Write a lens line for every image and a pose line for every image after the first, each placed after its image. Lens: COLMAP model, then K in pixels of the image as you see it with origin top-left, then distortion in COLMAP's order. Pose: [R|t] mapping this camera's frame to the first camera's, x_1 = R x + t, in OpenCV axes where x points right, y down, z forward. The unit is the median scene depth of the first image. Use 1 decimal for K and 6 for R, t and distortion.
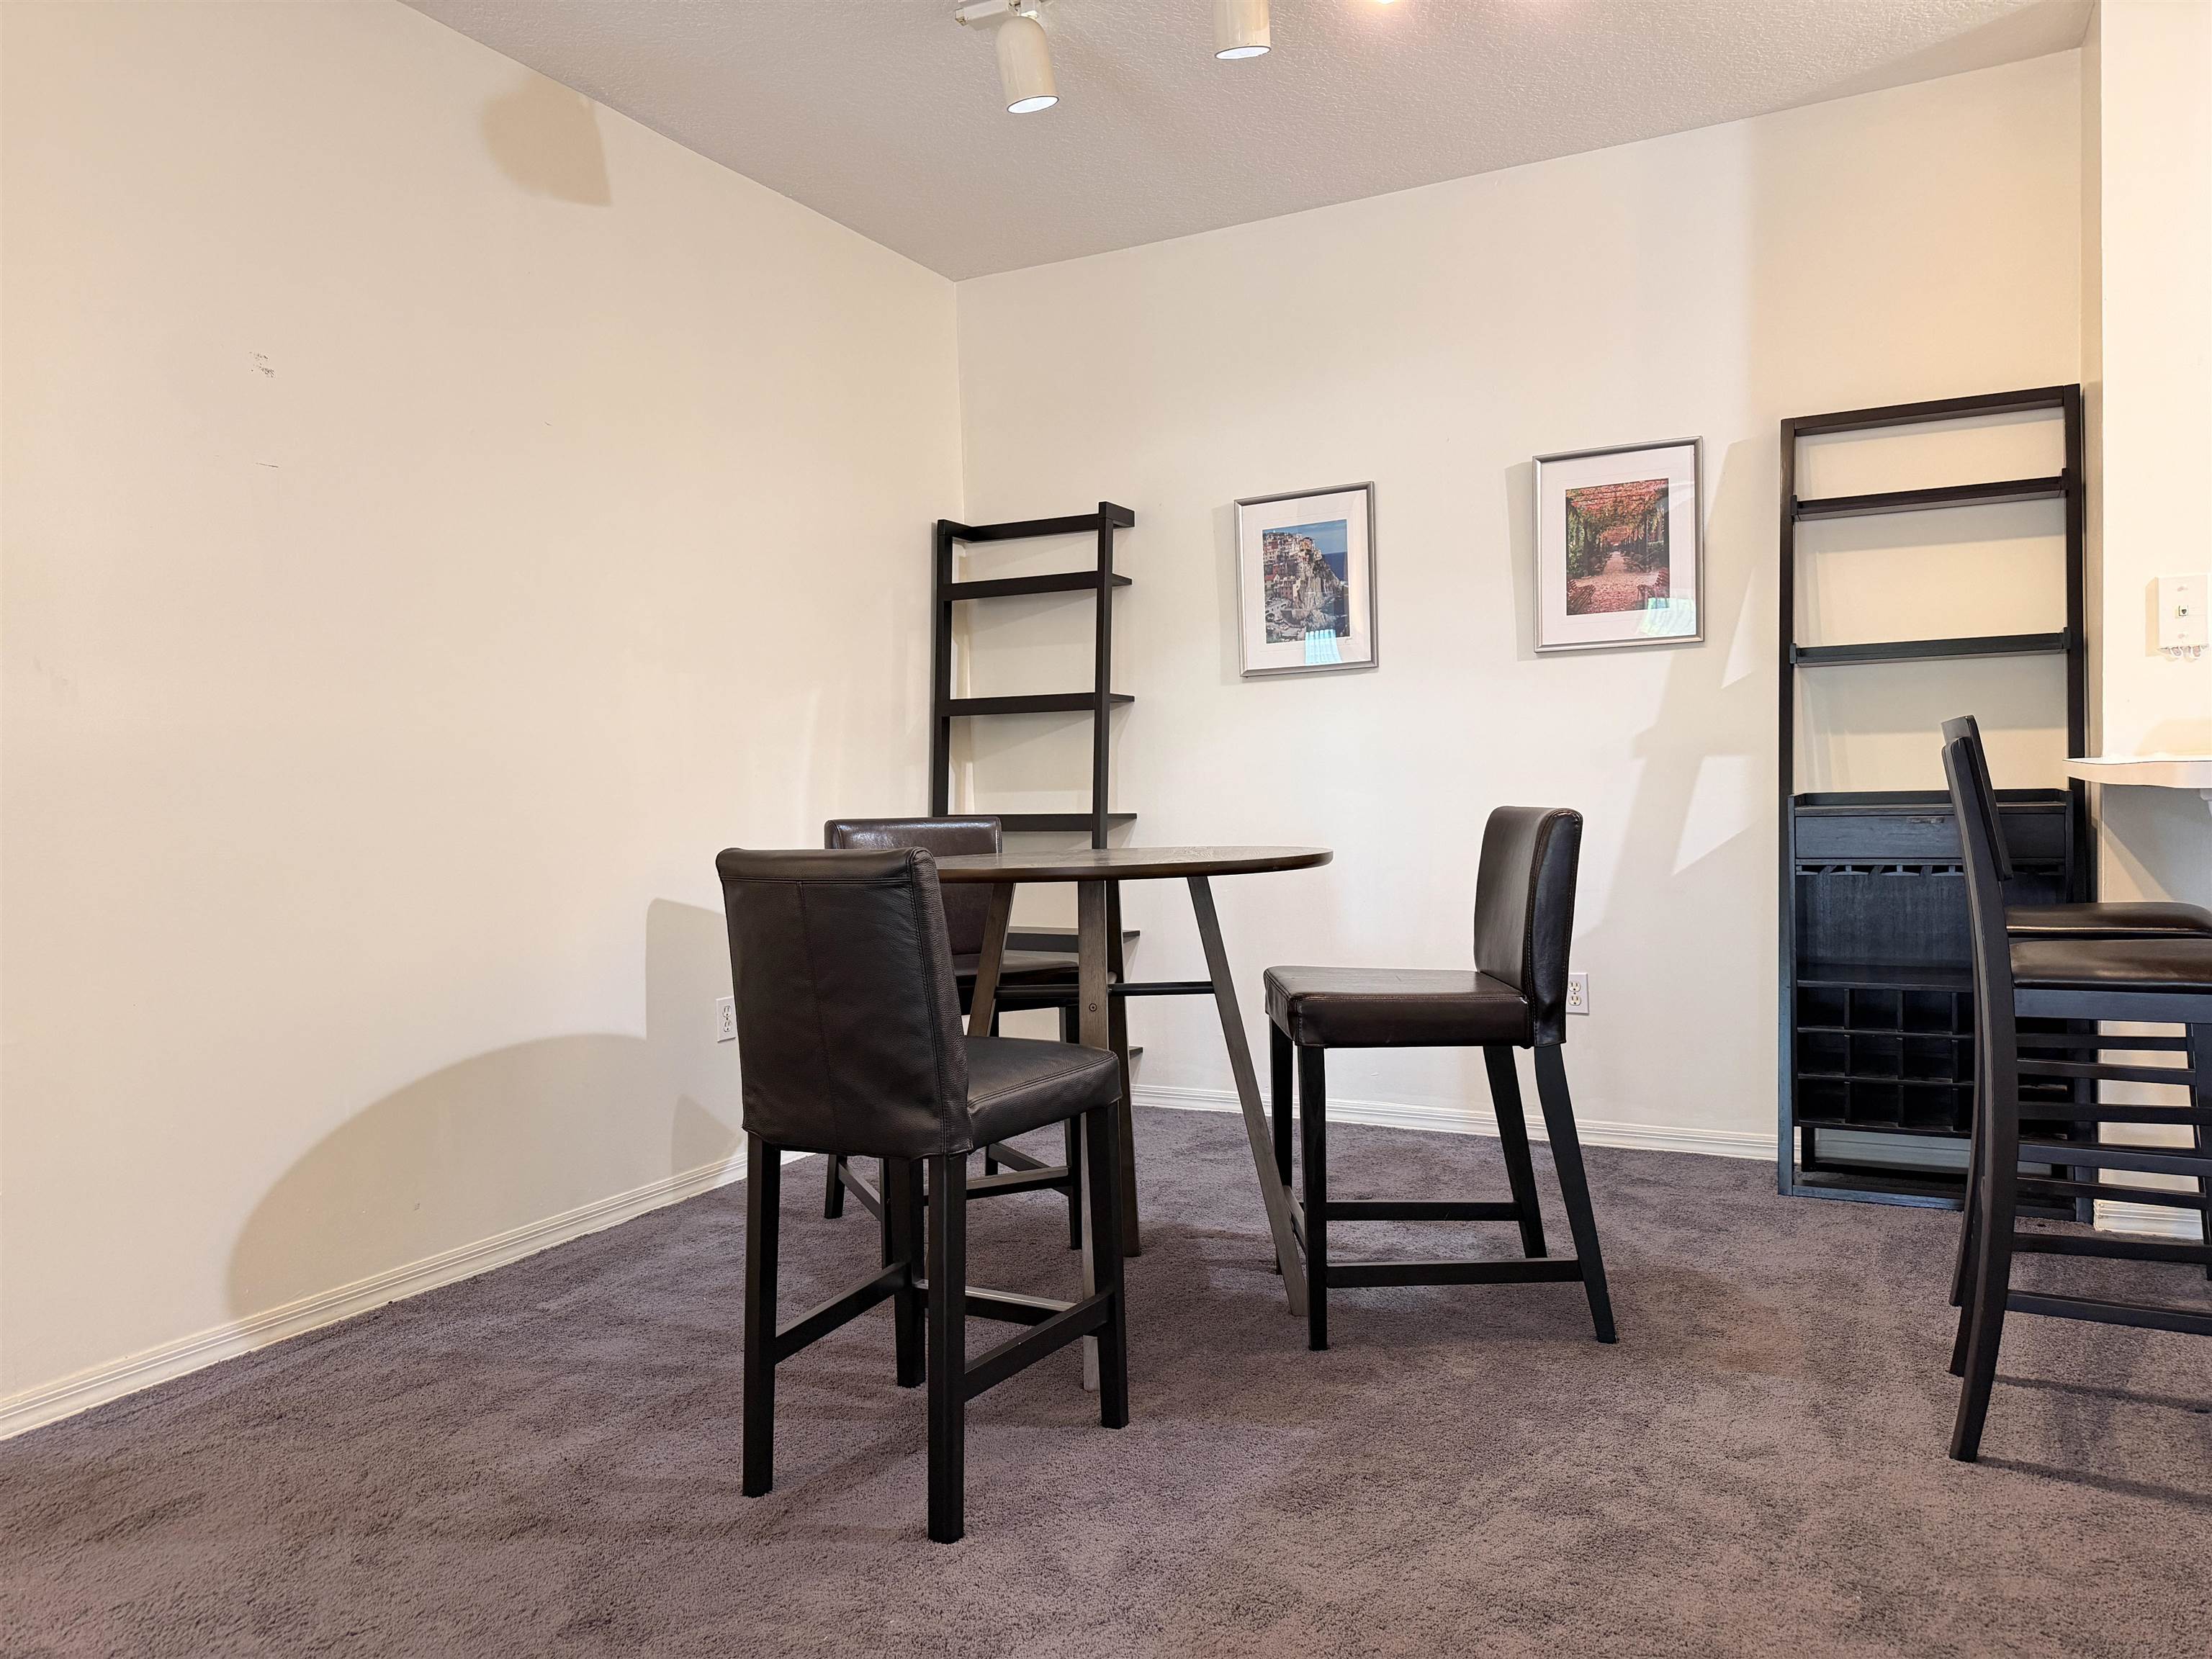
lens RADIAL K [[1521.8, 0, 1101.6], [0, 1521.8, 840.8], [0, 0, 1]] dist [0.111456, -0.179903]
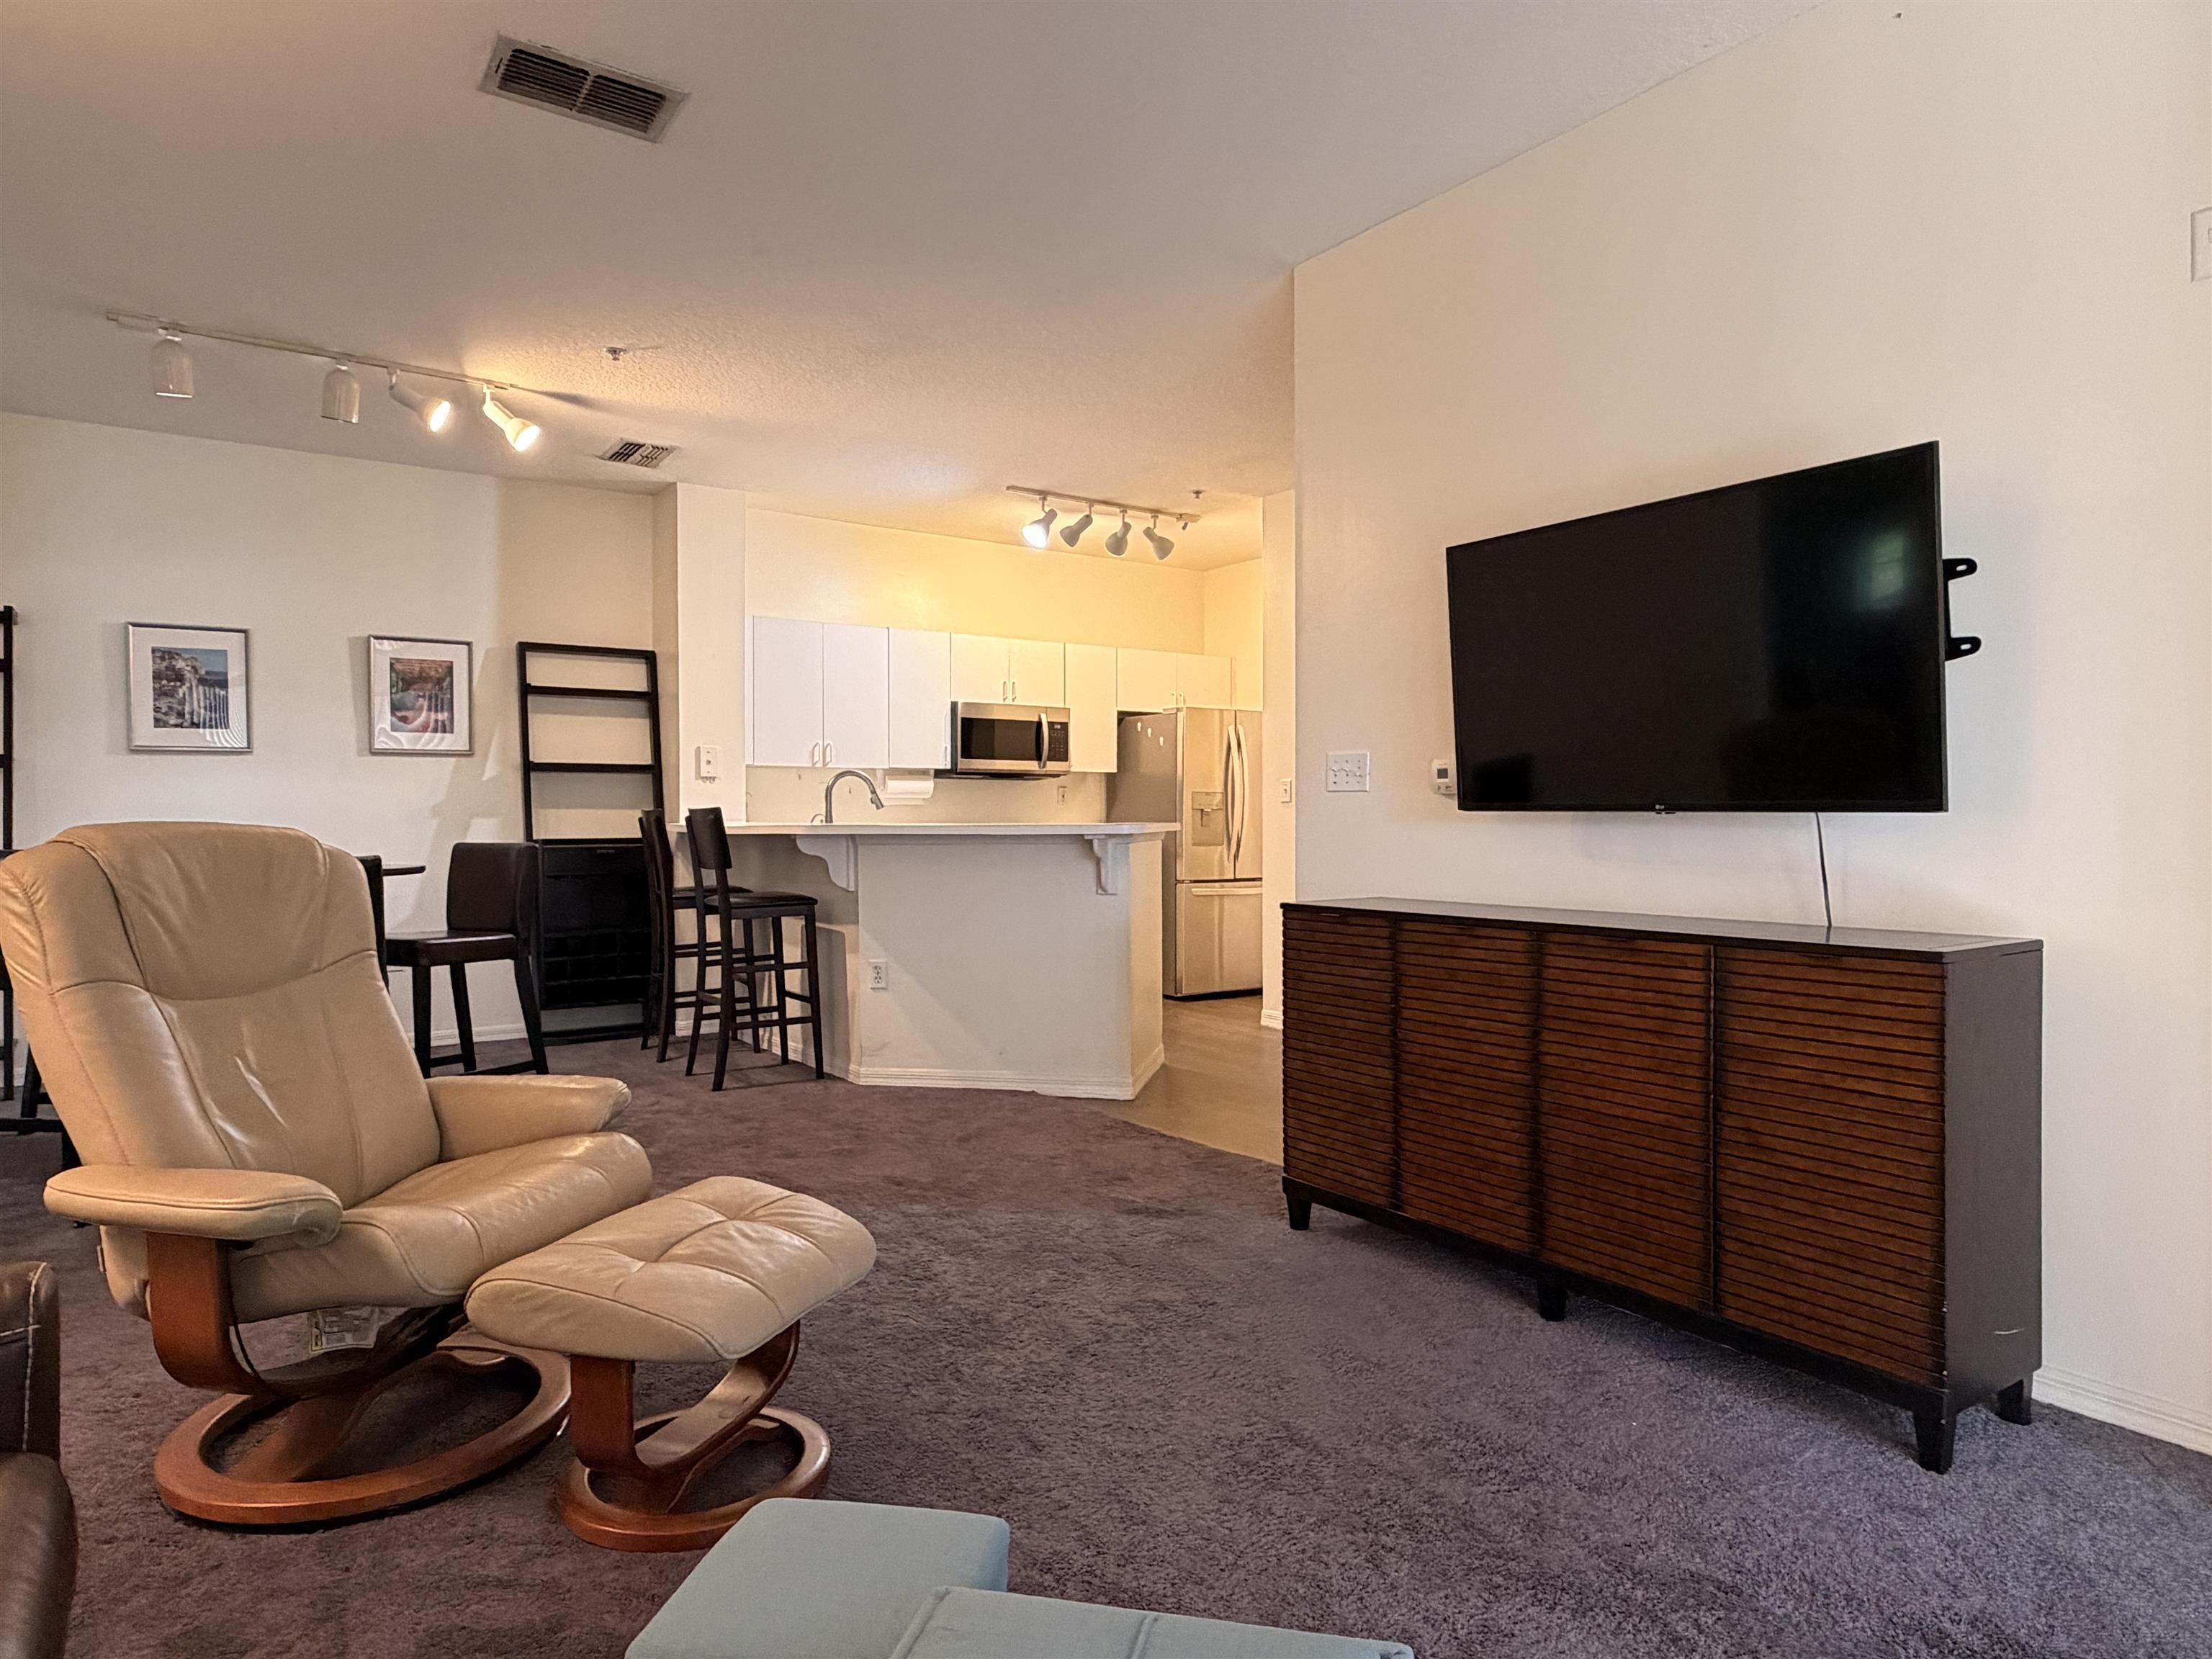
lens RADIAL K [[1317.6, 0, 1106.0], [0, 1317.6, 829.5], [0, 0, 1]] dist [0.002690, 0.002156]
pose [[0.455103, 0.017473, 0.890267, -0.619495], [0.024221, 0.999195, -0.031992, 0.024349], [-0.890109, 0.036123, 0.454314, -0.340334]]
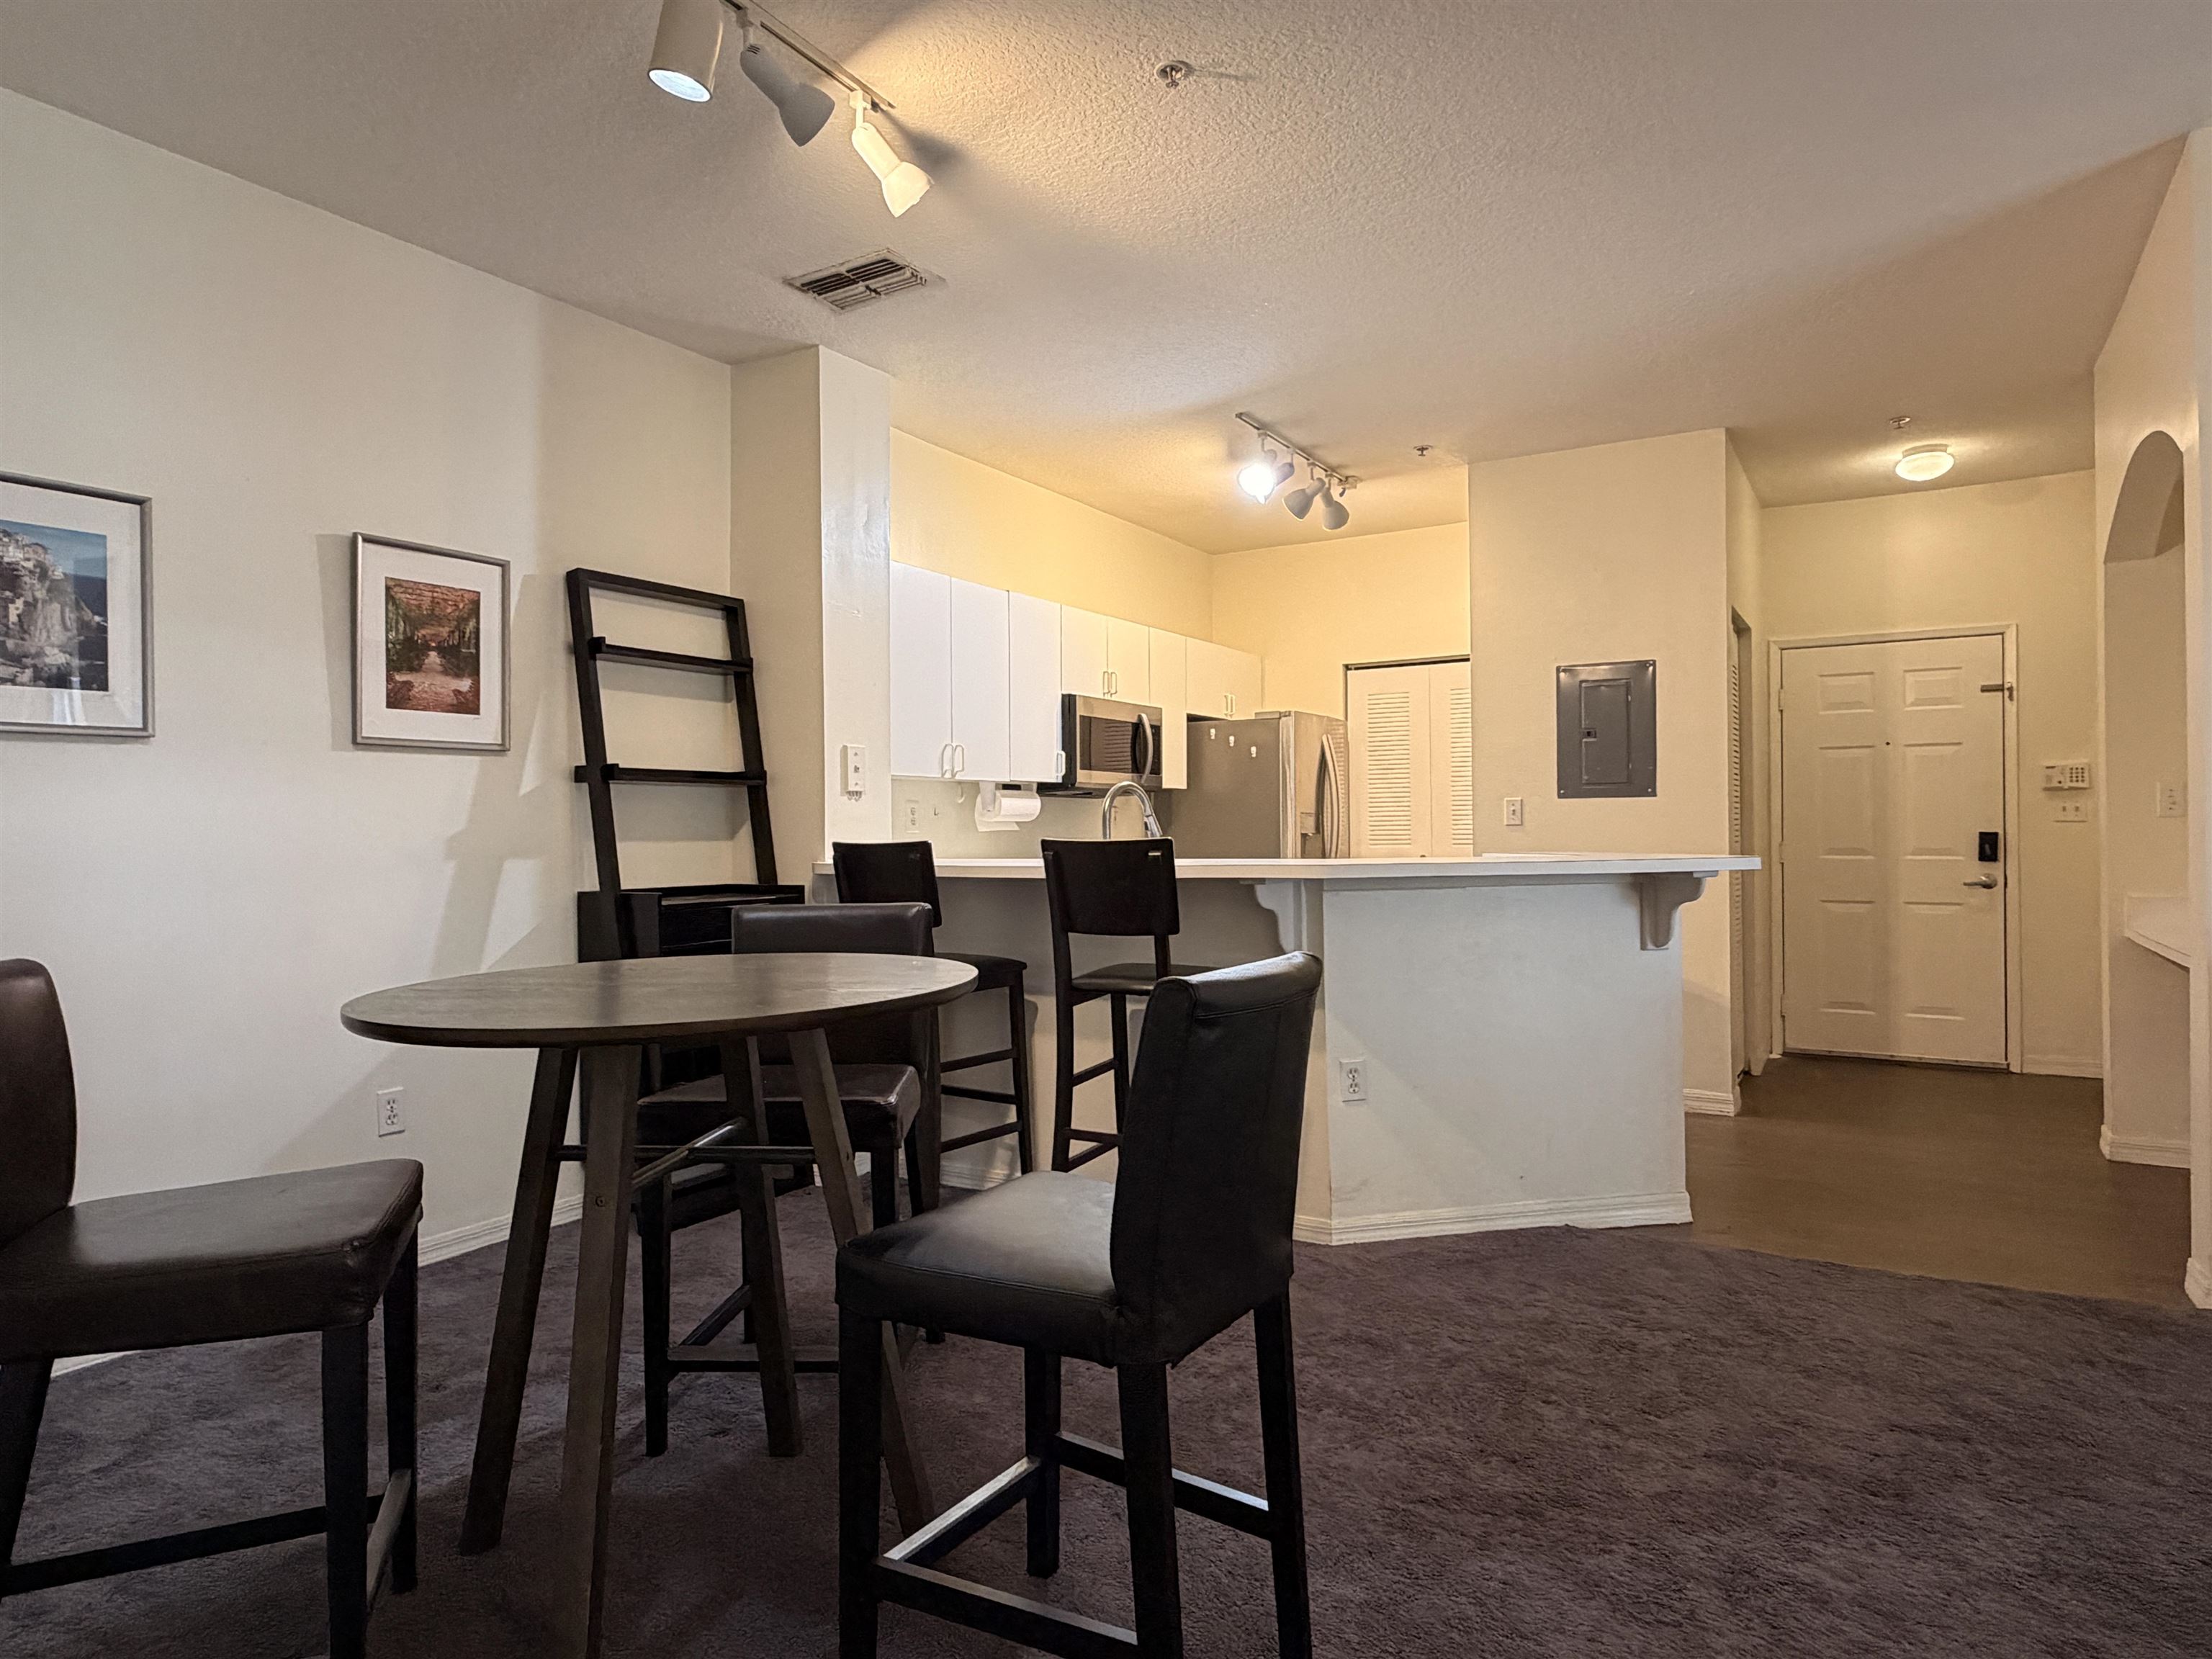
lens RADIAL K [[1317.6, 0, 1106.0], [0, 1317.6, 829.5], [0, 0, 1]] dist [0.002690, 0.002156]
pose [[0.063507, 0.029131, 0.997556, -0.474744], [0.046637, 0.998395, -0.032125, -0.025777], [-0.996891, 0.048563, 0.062046, 0.515293]]
